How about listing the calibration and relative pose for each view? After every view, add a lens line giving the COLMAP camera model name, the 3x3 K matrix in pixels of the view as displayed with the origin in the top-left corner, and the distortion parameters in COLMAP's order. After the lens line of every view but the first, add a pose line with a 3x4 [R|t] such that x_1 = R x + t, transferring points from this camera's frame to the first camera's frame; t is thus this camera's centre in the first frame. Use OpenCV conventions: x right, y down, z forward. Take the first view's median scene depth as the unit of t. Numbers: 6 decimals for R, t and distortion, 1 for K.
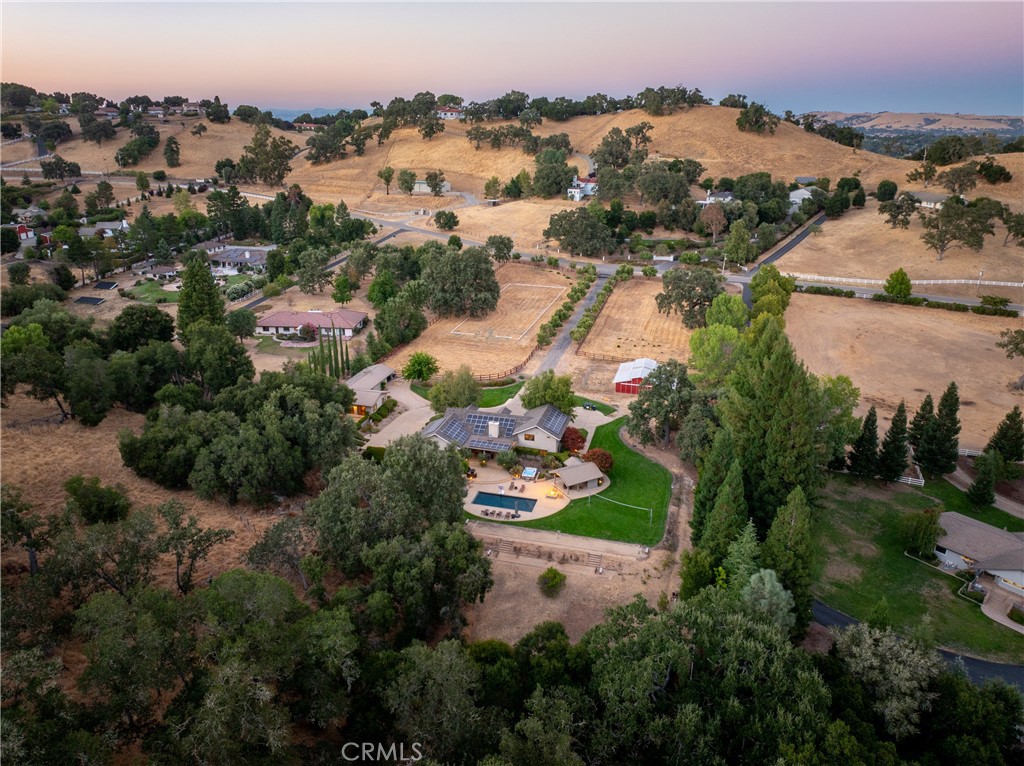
lens RADIAL K [[719.9, 0, 516.5], [0, 719.9, 383.4], [0, 0, 1]] dist [-0.045525, 0.017818]
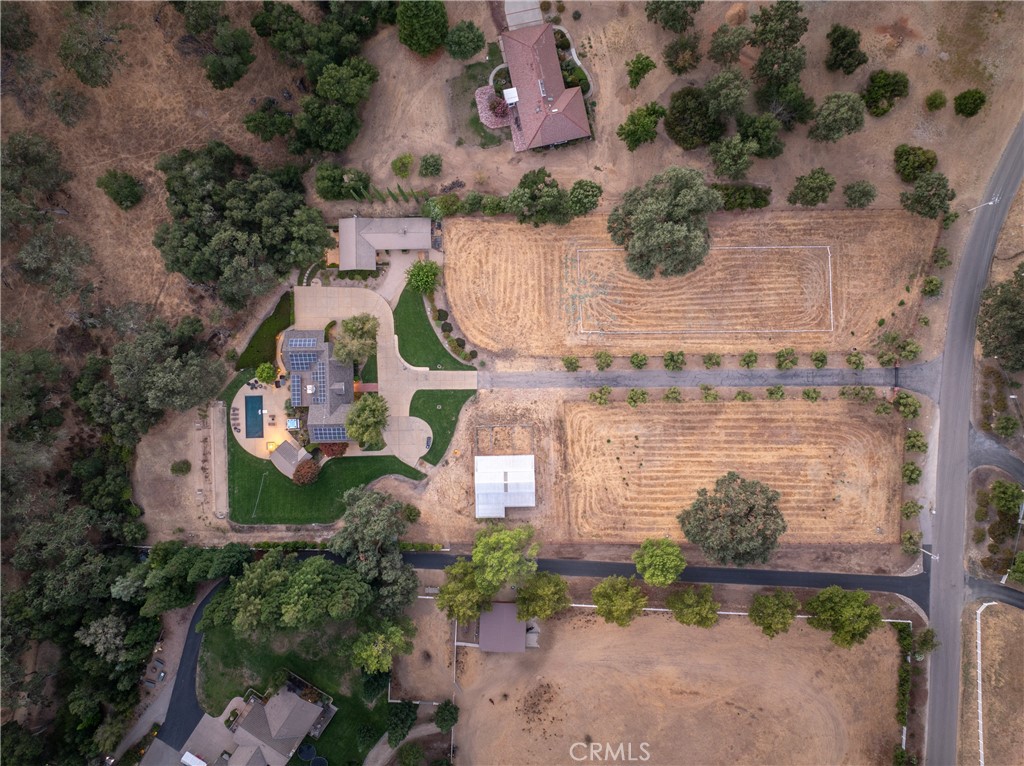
lens RADIAL K [[719.9, 0, 512.0], [0, 719.9, 383.4], [0, 0, 1]] dist [-0.045525, 0.017818]
pose [[0.280145, 0.959950, -0.003874, 0.031590], [-0.340950, 0.103271, 0.934392, -0.618545], [0.897369, -0.260444, 0.356226, 0.433013]]
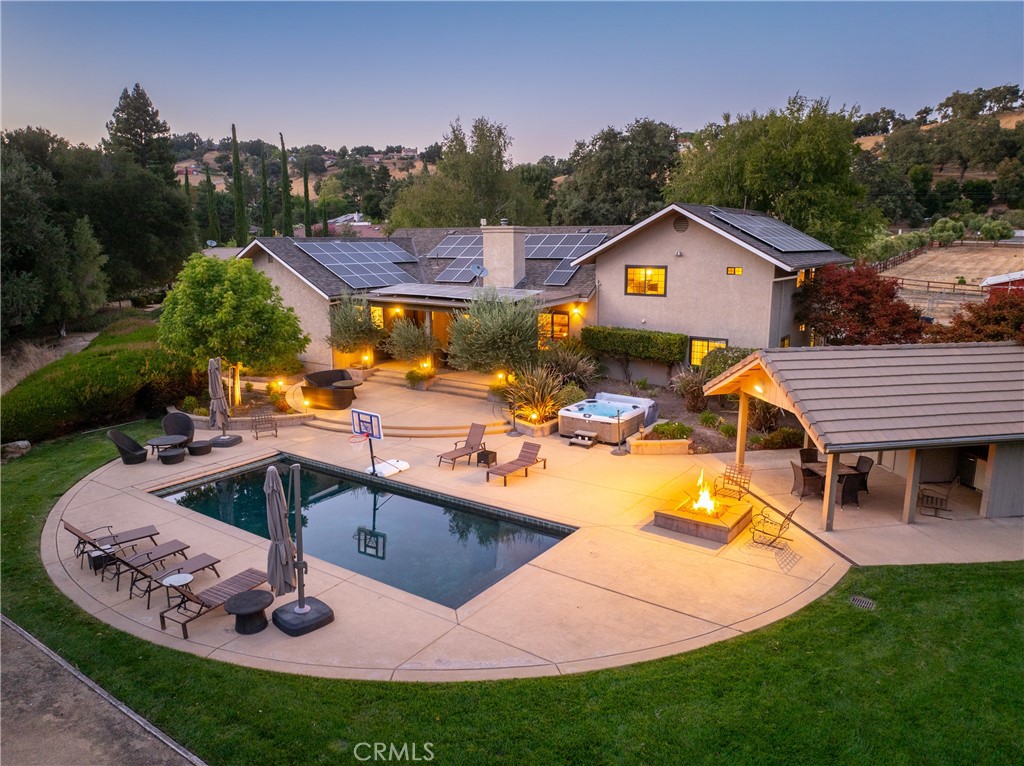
lens RADIAL K [[719.9, 0, 512.4], [0, 719.9, 380.6], [0, 0, 1]] dist [-0.045525, 0.017818]
pose [[0.939213, 0.055624, -0.338800, 0.027297], [-0.111146, 0.982911, -0.146742, 0.069811], [0.324848, 0.175479, 0.929344, 0.390400]]
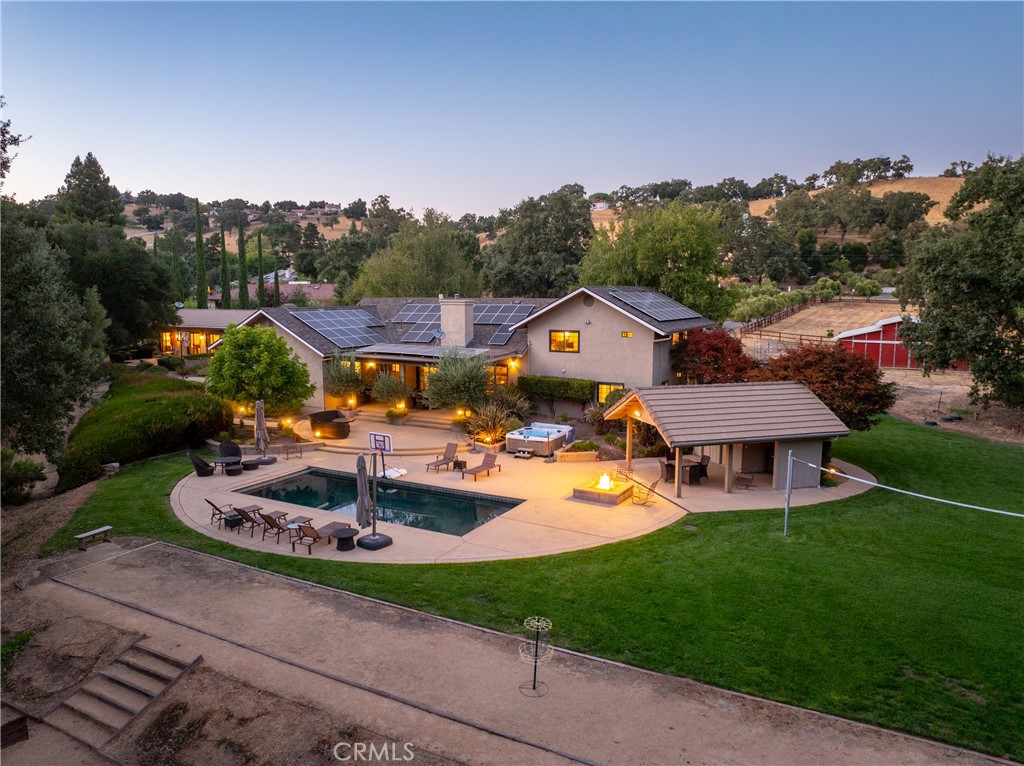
lens RADIAL K [[719.9, 0, 513.9], [0, 719.9, 381.3], [0, 0, 1]] dist [-0.045525, 0.017818]
pose [[0.971564, 0.021248, -0.235821, 0.033395], [-0.075898, 0.971358, -0.225173, 0.078636], [0.224283, 0.236668, 0.945349, 0.355802]]
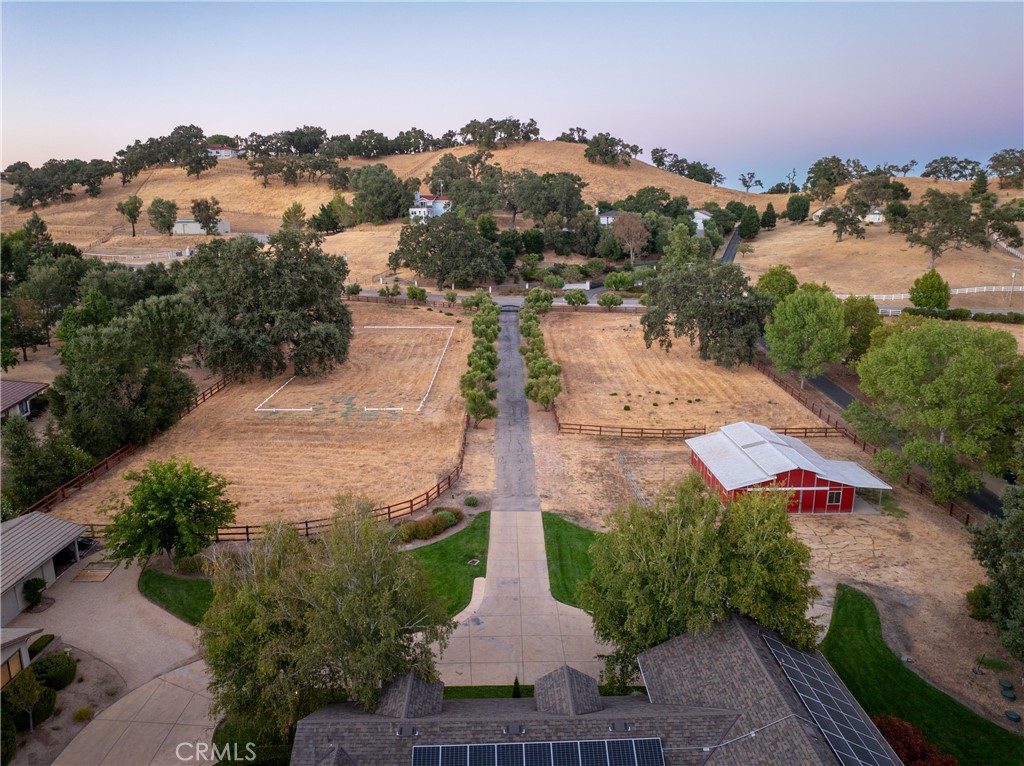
lens RADIAL K [[719.9, 0, 512.2], [0, 719.9, 380.4], [0, 0, 1]] dist [-0.045525, 0.017818]
pose [[0.958594, -0.072119, 0.275492, -0.045345], [0.108129, 0.987129, -0.117833, -0.015913], [-0.263448, 0.142742, 0.954054, 0.407557]]
